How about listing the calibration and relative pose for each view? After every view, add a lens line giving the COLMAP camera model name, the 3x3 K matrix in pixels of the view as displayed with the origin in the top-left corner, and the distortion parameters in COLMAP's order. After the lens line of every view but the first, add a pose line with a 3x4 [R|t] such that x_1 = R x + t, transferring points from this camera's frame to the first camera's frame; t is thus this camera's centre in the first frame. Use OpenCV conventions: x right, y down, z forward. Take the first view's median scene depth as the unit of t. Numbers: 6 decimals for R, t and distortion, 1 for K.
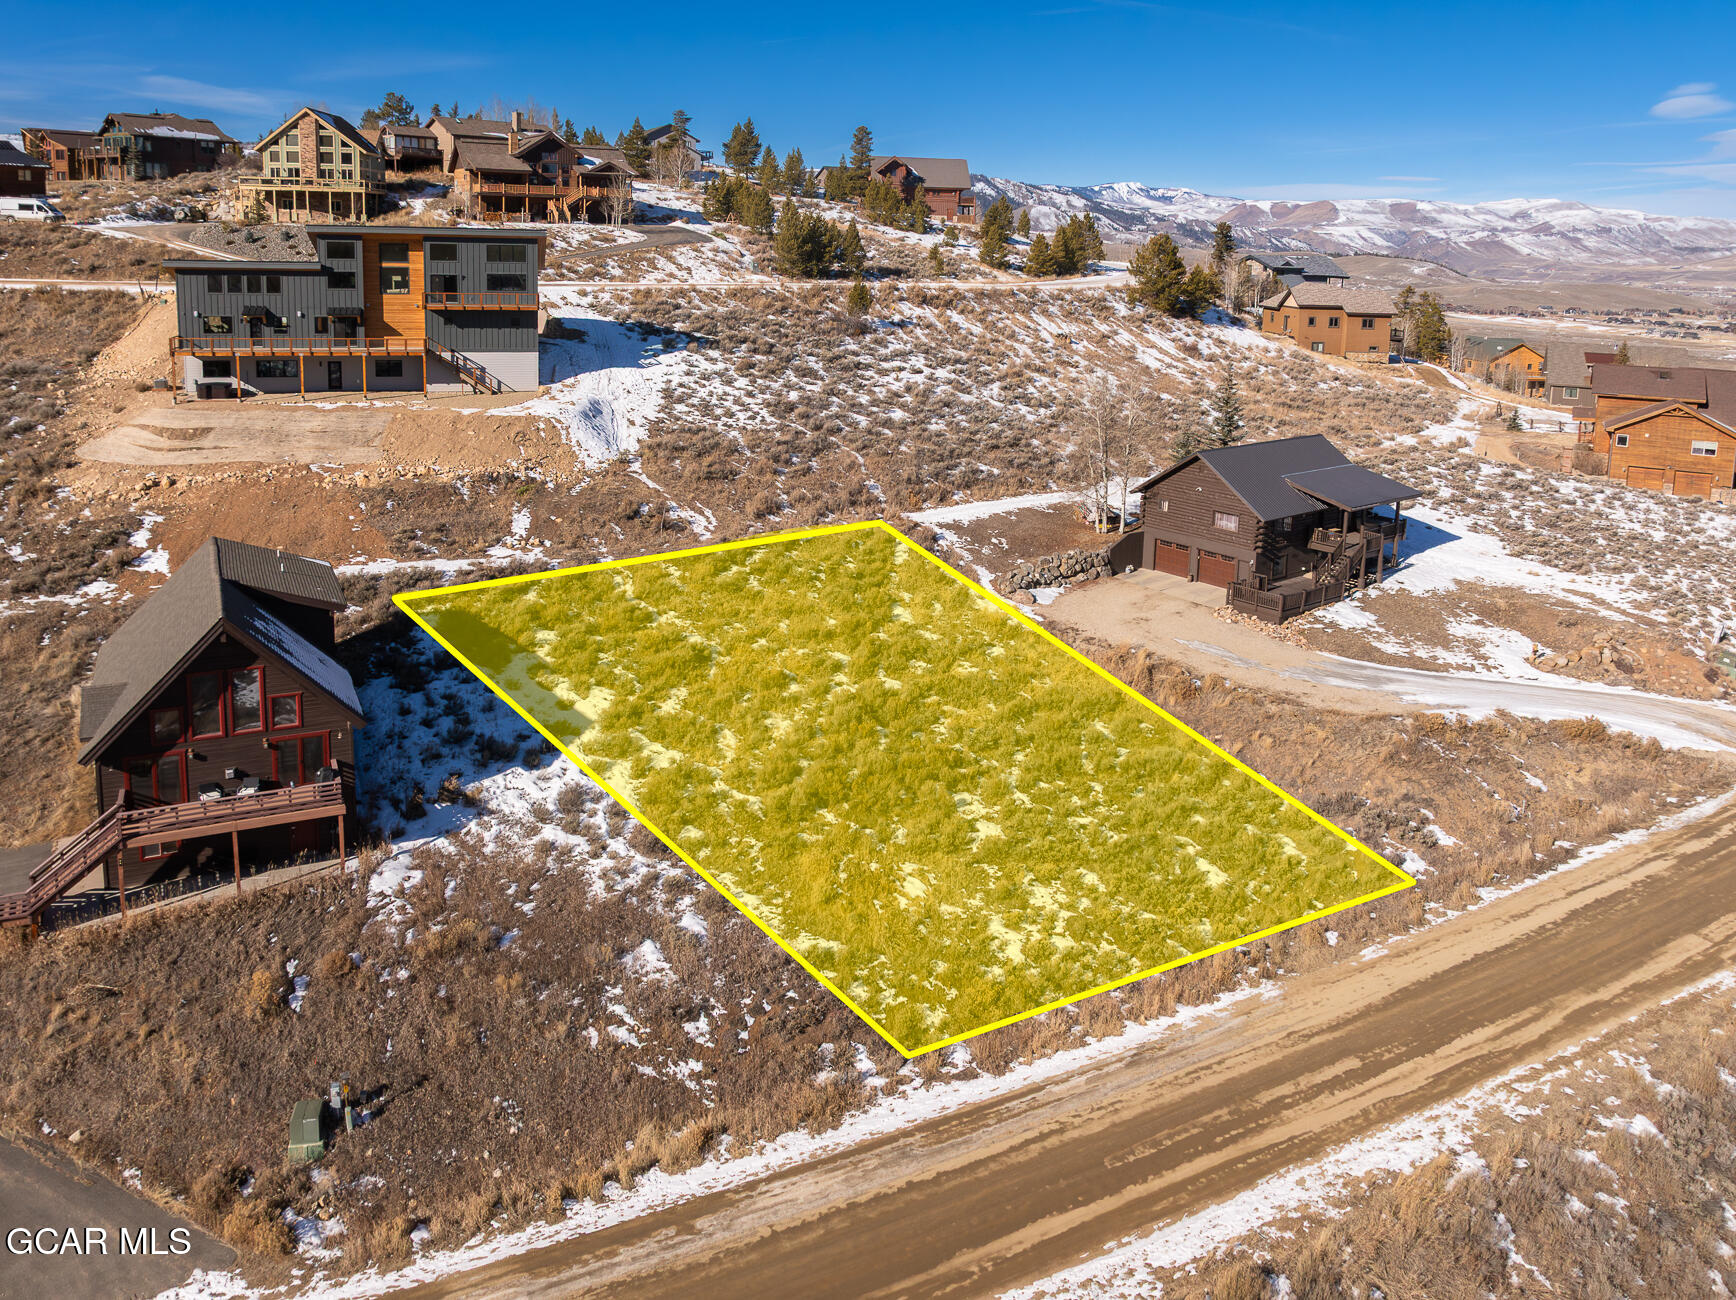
lens RADIAL K [[1332.8, 0, 886.2], [0, 1332.8, 538.5], [0, 0, 1]] dist [-0.014320, 0.008334]
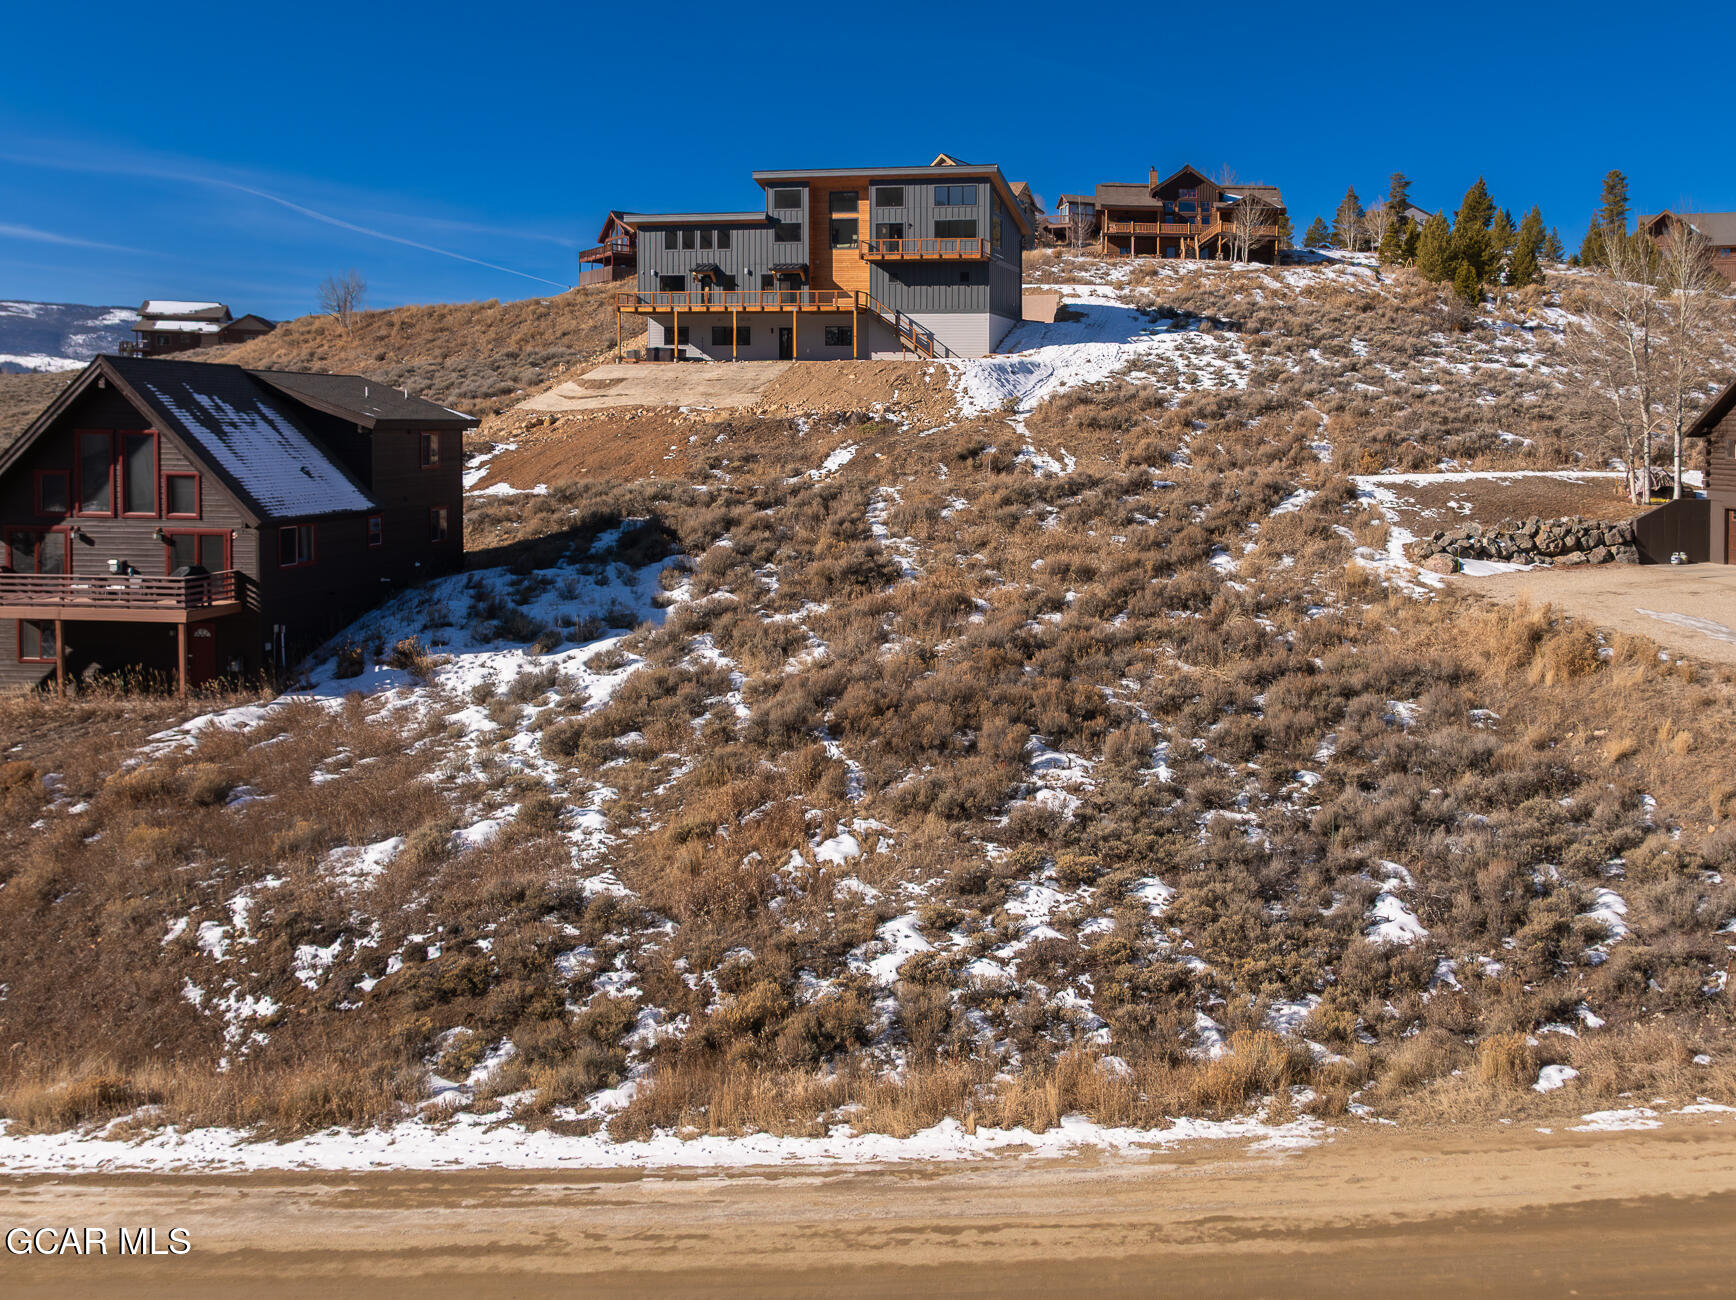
lens RADIAL K [[1362.6, 0, 1107.0], [0, 1362.6, 613.4], [0, 0, 1]] dist [-0.022144, 0.001765]
pose [[0.880699, 0.045996, -0.471437, 0.255809], [-0.092817, 0.992737, -0.076536, 0.125321], [0.464493, 0.111162, 0.878572, 0.337026]]
